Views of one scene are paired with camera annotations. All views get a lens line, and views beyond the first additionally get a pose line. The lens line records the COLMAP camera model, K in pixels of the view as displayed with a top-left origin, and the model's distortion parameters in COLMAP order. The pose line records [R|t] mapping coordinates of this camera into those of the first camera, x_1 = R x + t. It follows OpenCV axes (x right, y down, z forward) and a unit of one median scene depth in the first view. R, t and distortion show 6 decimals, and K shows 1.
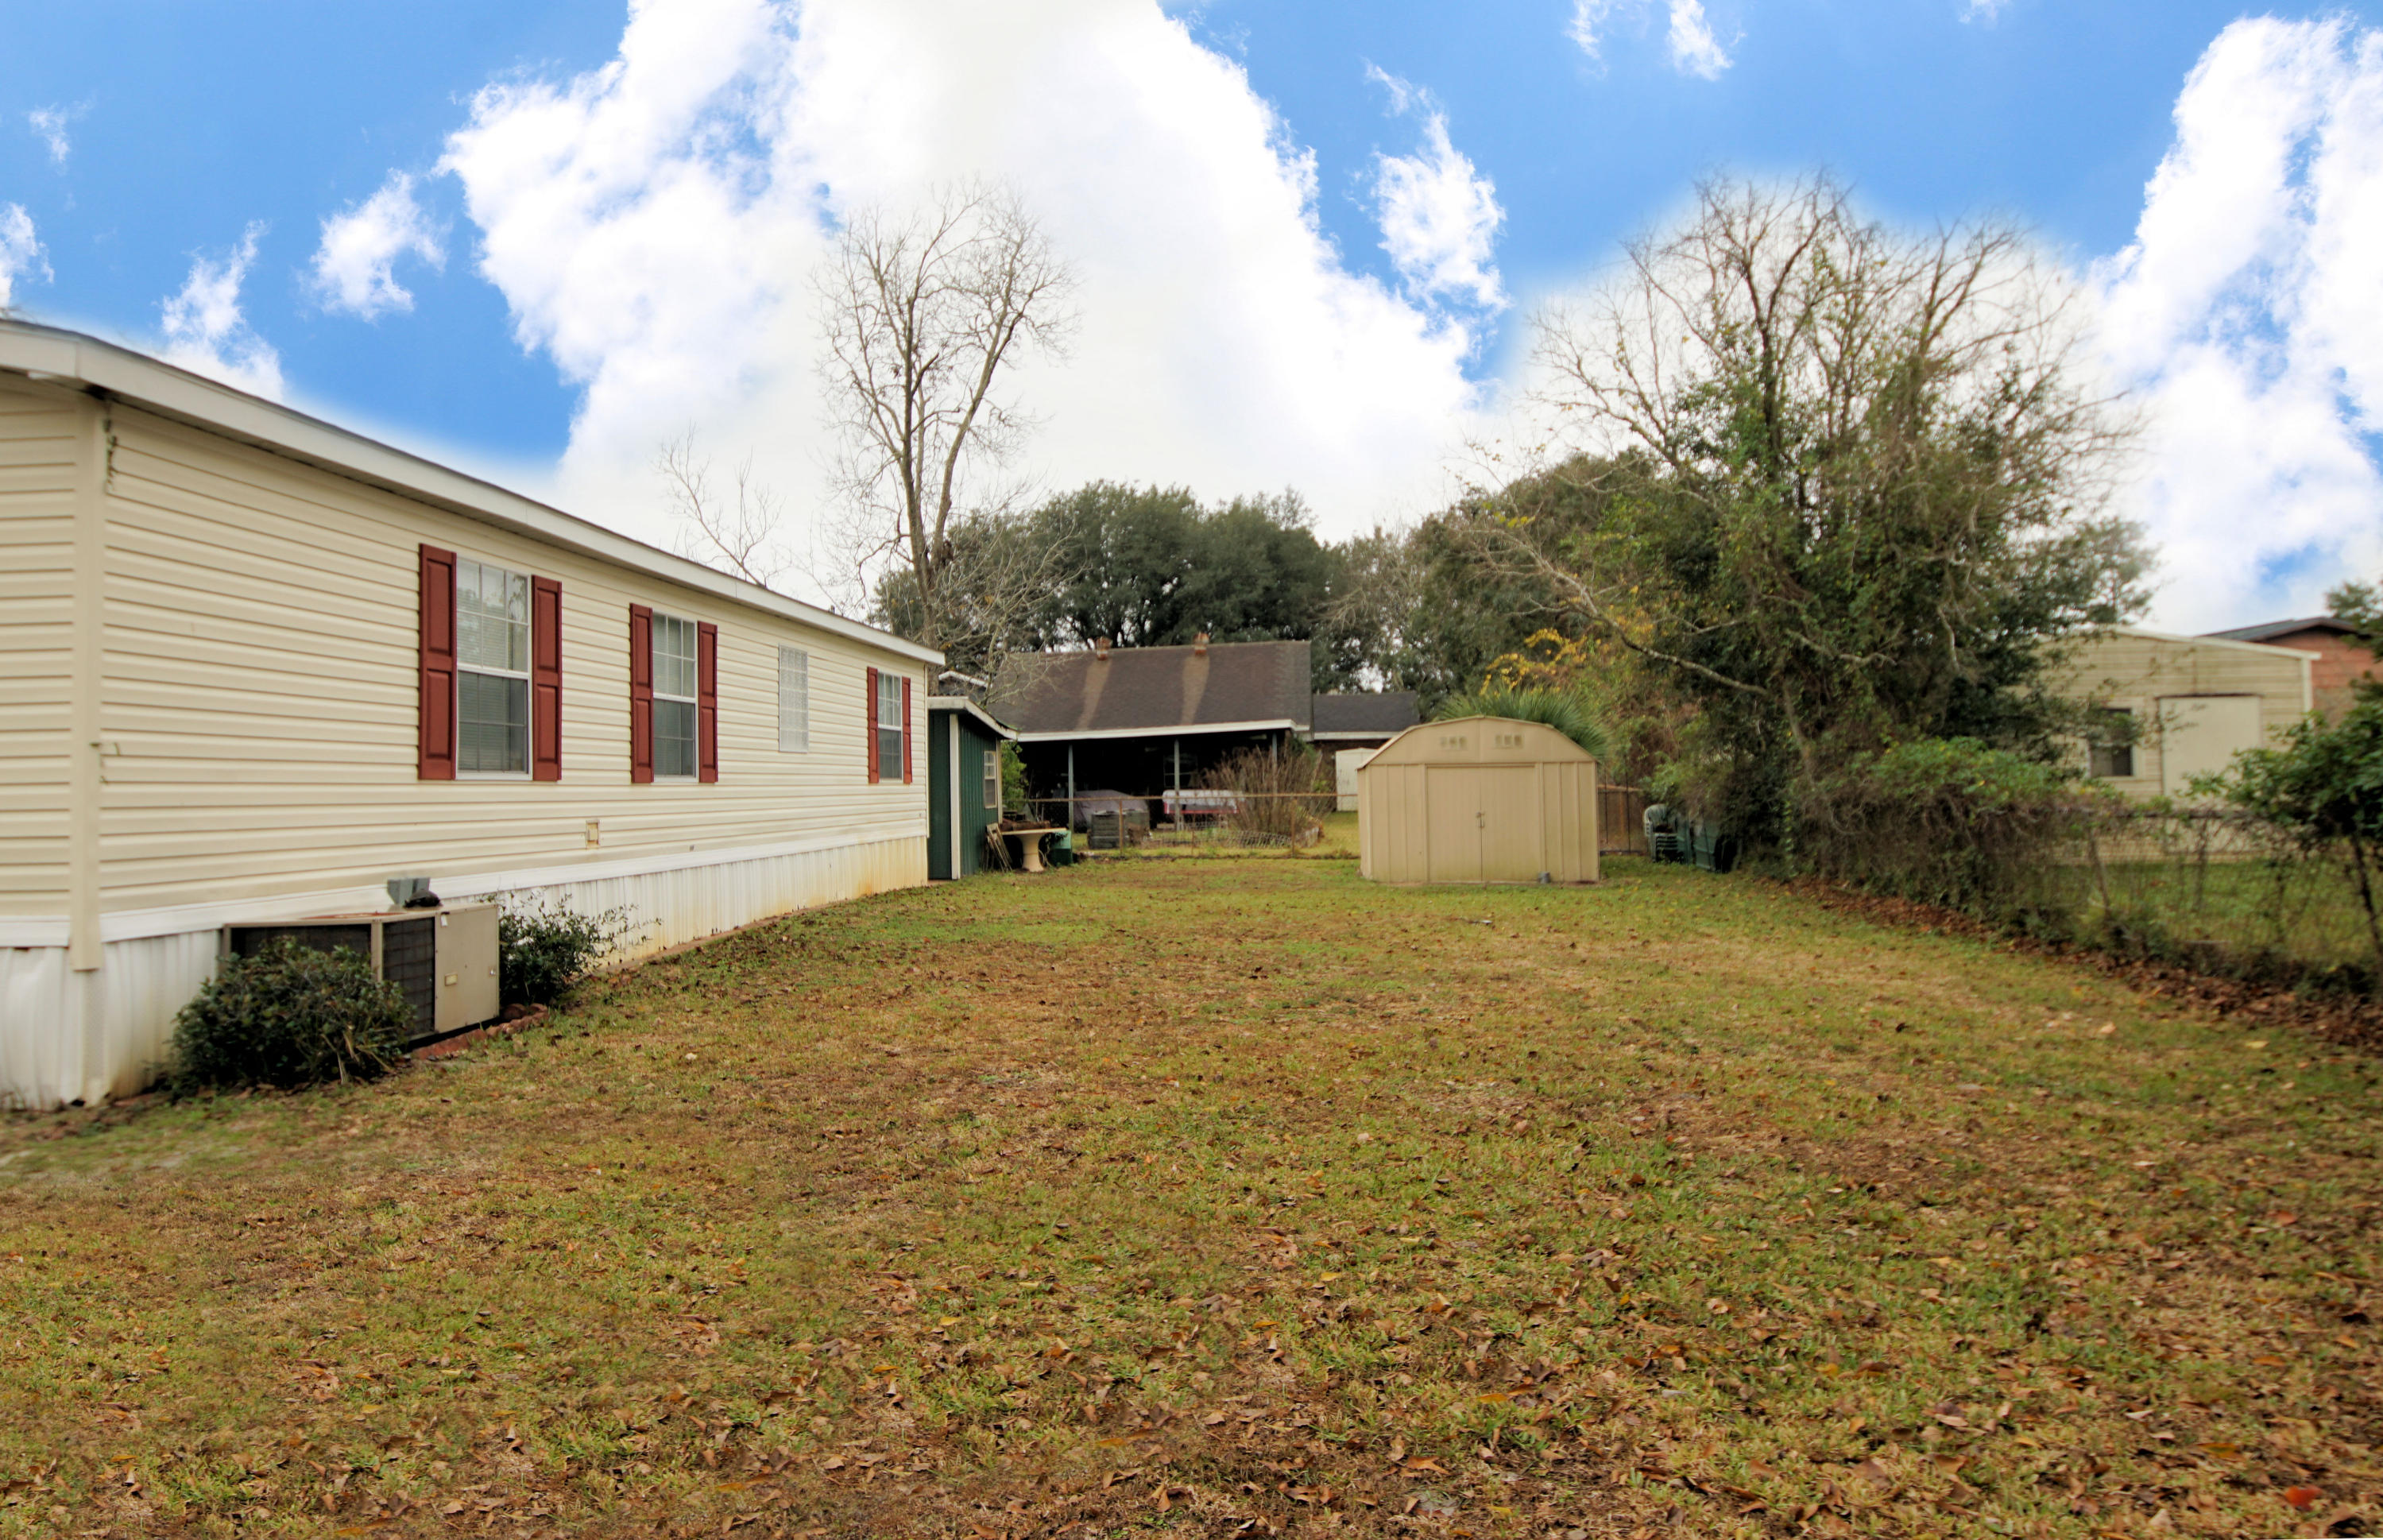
lens RADIAL K [[1562.0, 0, 1199.9], [0, 1562.0, 774.2], [0, 0, 1]] dist [0.008001, -0.000935]
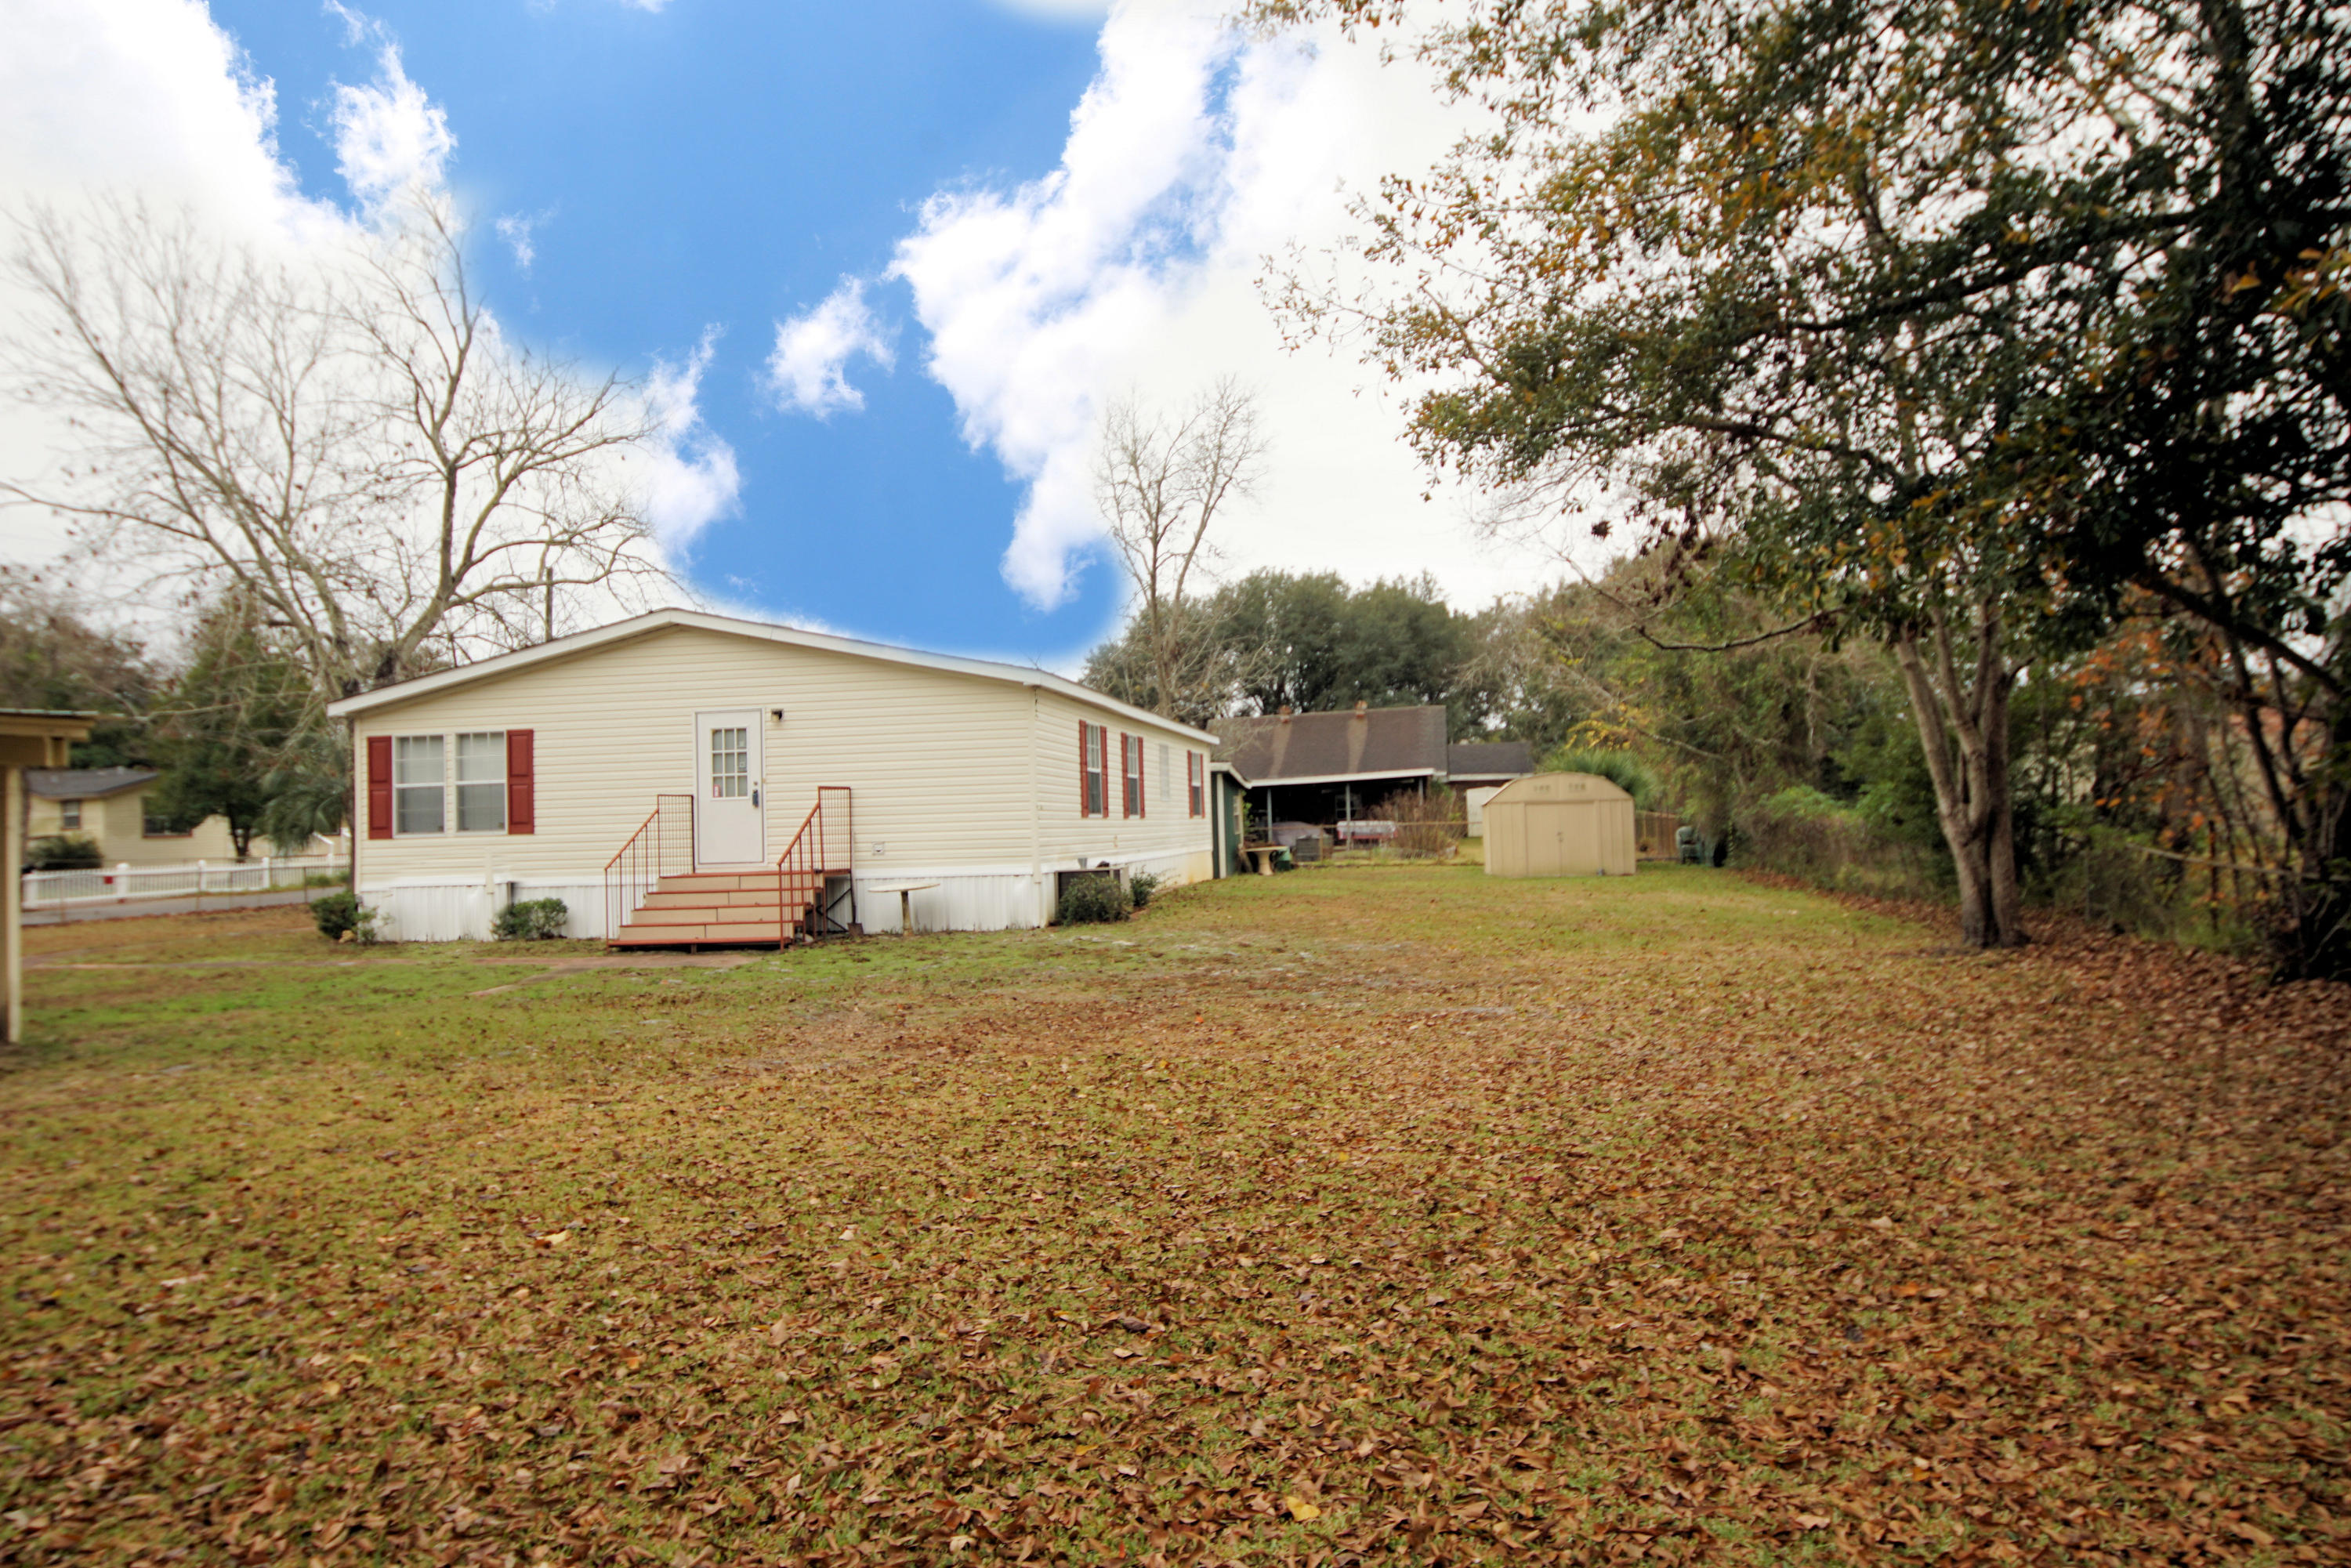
lens RADIAL K [[1439.8, 0, 1152.5], [0, 1439.8, 780.8], [0, 0, 1]] dist [0.003777, -0.000131]
pose [[0.991828, -0.013083, -0.126909, -0.024940], [0.010608, 0.999741, -0.020159, -0.001583], [0.127140, 0.018648, 0.991709, -0.278799]]
